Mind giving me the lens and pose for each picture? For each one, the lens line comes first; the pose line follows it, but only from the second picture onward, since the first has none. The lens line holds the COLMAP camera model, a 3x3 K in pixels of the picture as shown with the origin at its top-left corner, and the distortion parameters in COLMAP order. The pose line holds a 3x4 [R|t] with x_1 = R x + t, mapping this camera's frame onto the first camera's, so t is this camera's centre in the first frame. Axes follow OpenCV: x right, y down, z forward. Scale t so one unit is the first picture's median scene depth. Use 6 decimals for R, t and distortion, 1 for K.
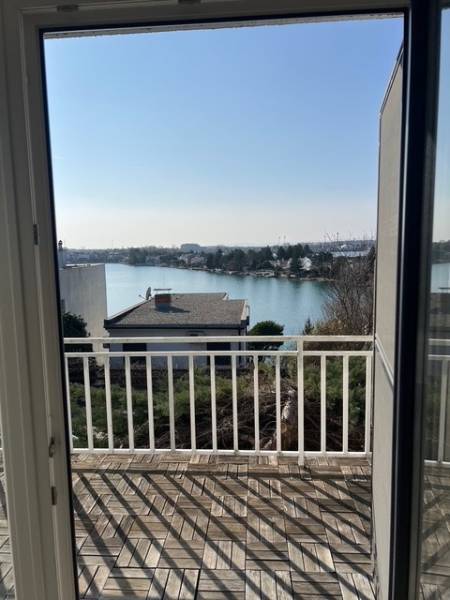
lens RADIAL K [[455.5, 0, 224.0], [0, 455.5, 305.8], [0, 0, 1]] dist [0.063358, -0.072273]
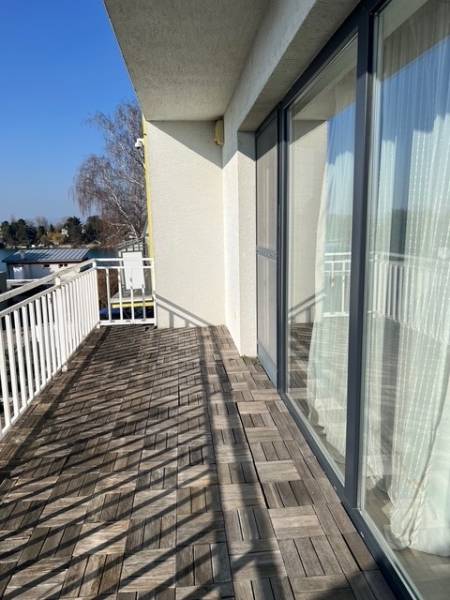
lens RADIAL K [[455.5, 0, 225.9], [0, 455.5, 303.1], [0, 0, 1]] dist [0.063358, -0.072273]
pose [[-0.184822, -0.137704, 0.973077, -1.419977], [0.149475, 0.974677, 0.166321, 0.005461], [-0.971338, 0.176191, -0.159558, 0.867044]]
